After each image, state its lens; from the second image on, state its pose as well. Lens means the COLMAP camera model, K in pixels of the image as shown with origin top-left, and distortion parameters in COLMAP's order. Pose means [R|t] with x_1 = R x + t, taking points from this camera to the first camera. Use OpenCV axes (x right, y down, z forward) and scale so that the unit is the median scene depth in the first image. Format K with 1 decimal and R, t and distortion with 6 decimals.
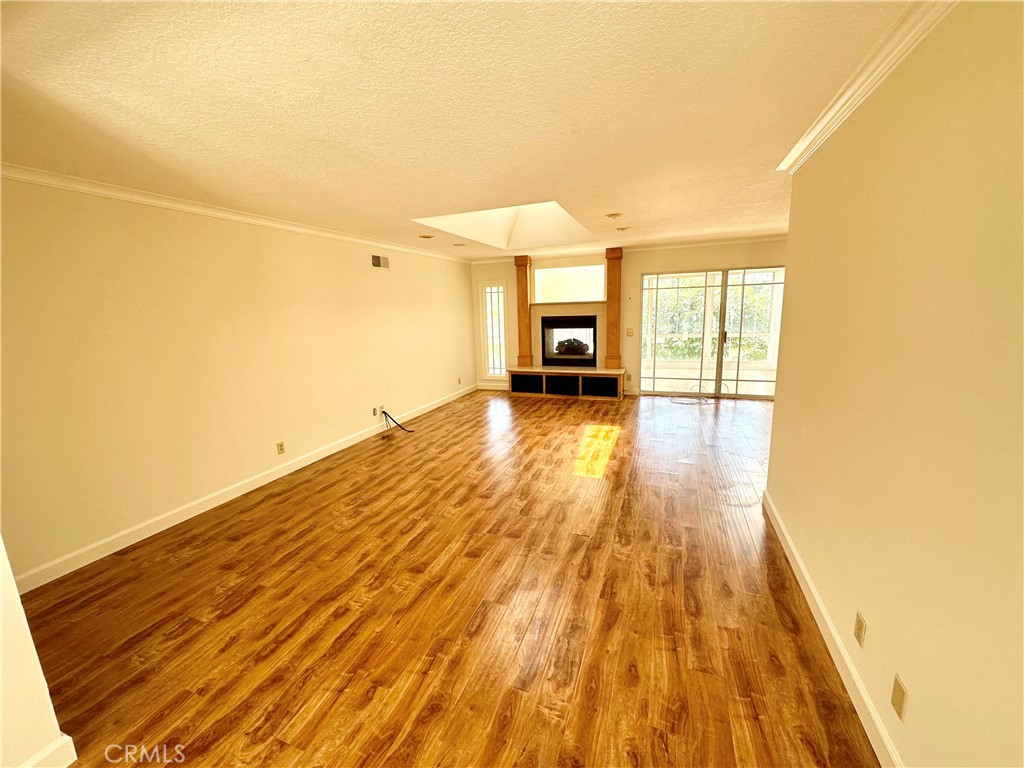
lens RADIAL K [[410.2, 0, 512.0], [0, 410.2, 384.0], [0, 0, 1]] dist [0.000120, 0.000019]
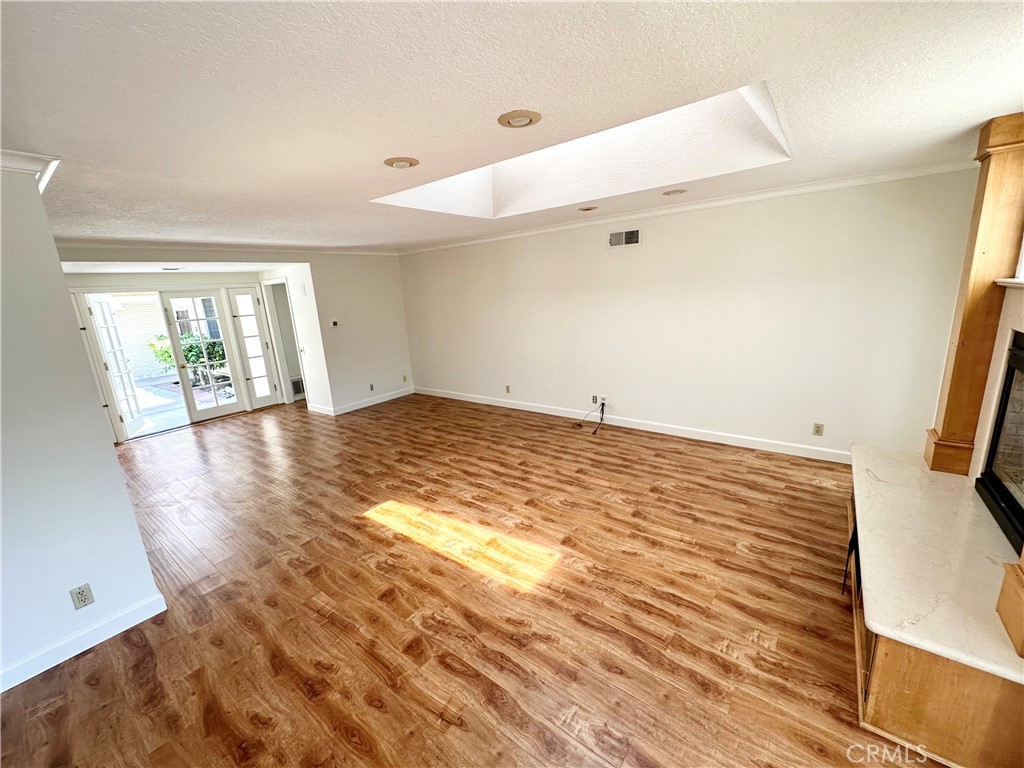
lens RADIAL K [[410.2, 0, 512.0], [0, 410.2, 384.0], [0, 0, 1]] dist [0.000120, 0.000019]
pose [[-0.286614, 0.266300, -0.920292, 0.831706], [-0.109598, 0.945172, 0.307632, -0.334767], [0.951757, 0.189034, -0.241713, 1.404352]]
